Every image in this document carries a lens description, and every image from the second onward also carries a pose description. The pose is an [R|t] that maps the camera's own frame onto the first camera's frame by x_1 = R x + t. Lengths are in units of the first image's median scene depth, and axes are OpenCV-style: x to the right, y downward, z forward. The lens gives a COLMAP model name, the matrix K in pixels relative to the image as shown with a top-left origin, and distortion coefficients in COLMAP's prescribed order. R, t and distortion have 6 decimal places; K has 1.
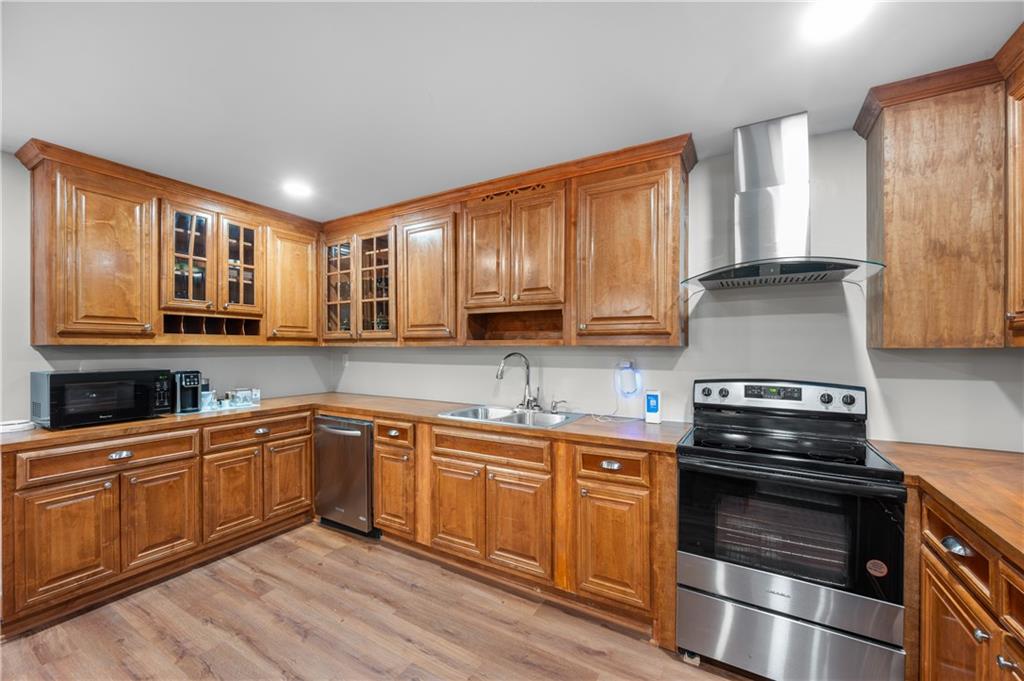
lens RADIAL K [[402.8, 0, 517.1], [0, 402.8, 349.3], [0, 0, 1]] dist [-0.001615, -0.000247]
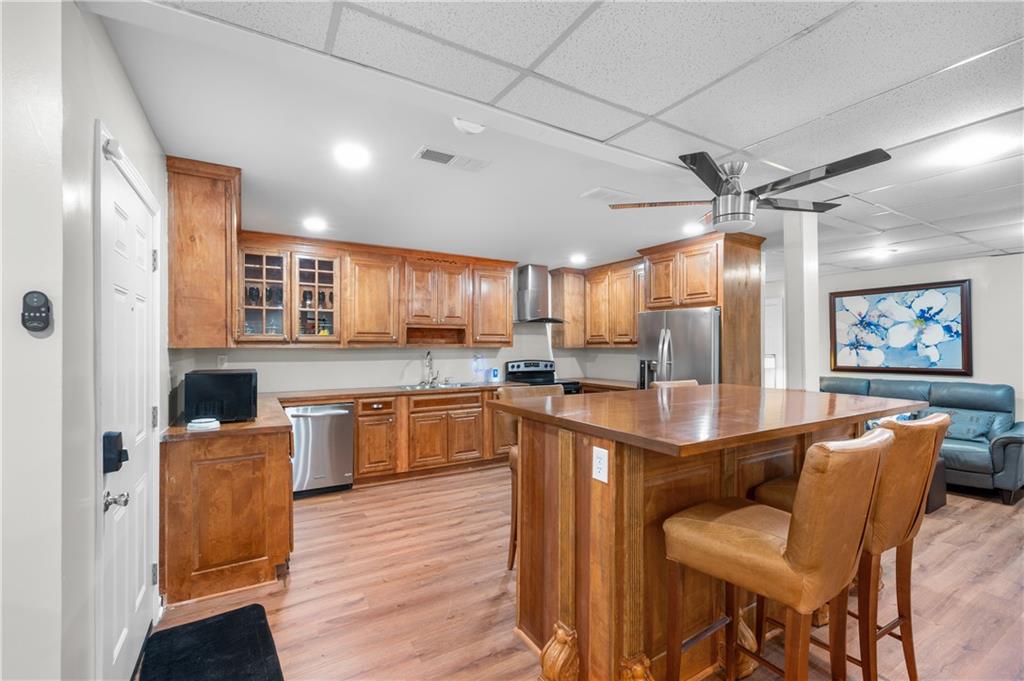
lens RADIAL K [[442.6, 0, 515.5], [0, 442.6, 343.4], [0, 0, 1]] dist [0.000701, -0.000014]
pose [[0.485860, 0.004881, 0.874023, -1.525071], [0.005335, 0.999949, -0.008550, -0.007260], [-0.874021, 0.008817, 0.485809, -0.242054]]
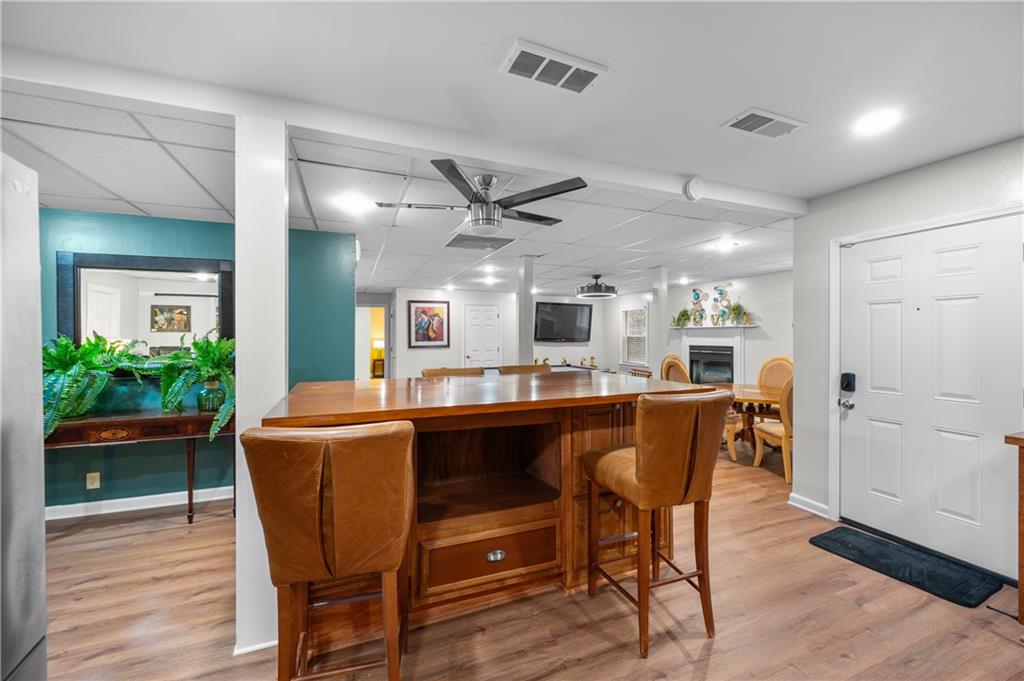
lens RADIAL K [[406.1, 0, 516.3], [0, 406.1, 334.2], [0, 0, 1]] dist [-0.000836, -0.000131]
pose [[-0.613400, -0.002928, -0.789767, 0.161354], [-0.005890, 0.999982, 0.000867, -0.004705], [0.789750, 0.005184, -0.613407, 0.446322]]
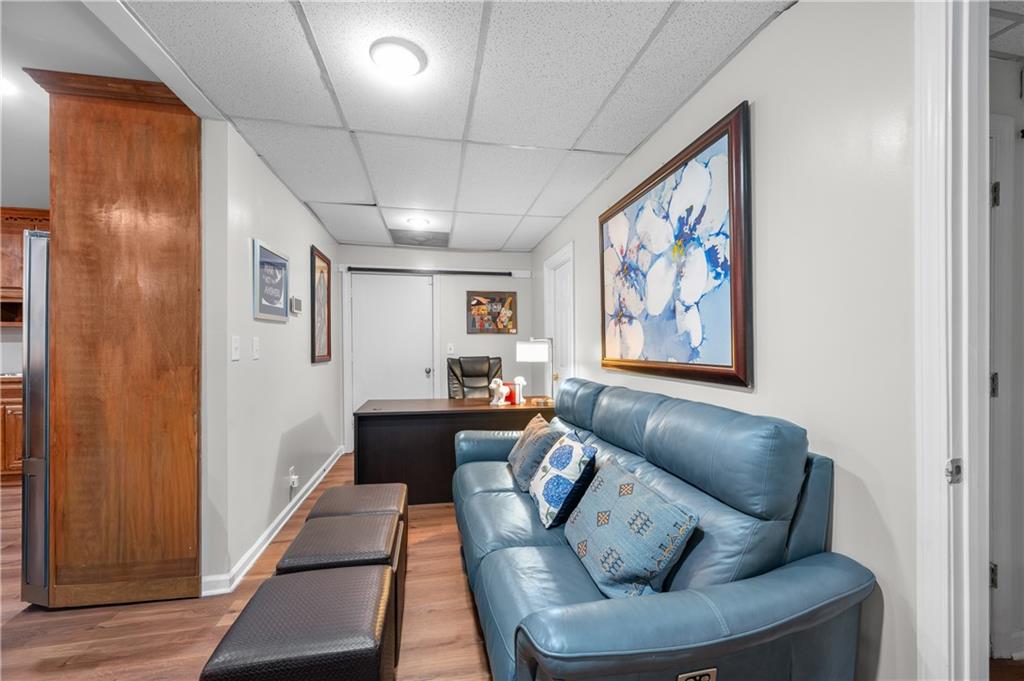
lens RADIAL K [[409.4, 0, 511.9], [0, 409.4, 347.1], [0, 0, 1]] dist [0.000324, 0.000080]
pose [[0.760606, -0.004057, 0.649201, 0.321734], [0.002322, 0.999991, 0.003530, 0.062449], [-0.649209, -0.001177, 0.760609, -1.203349]]
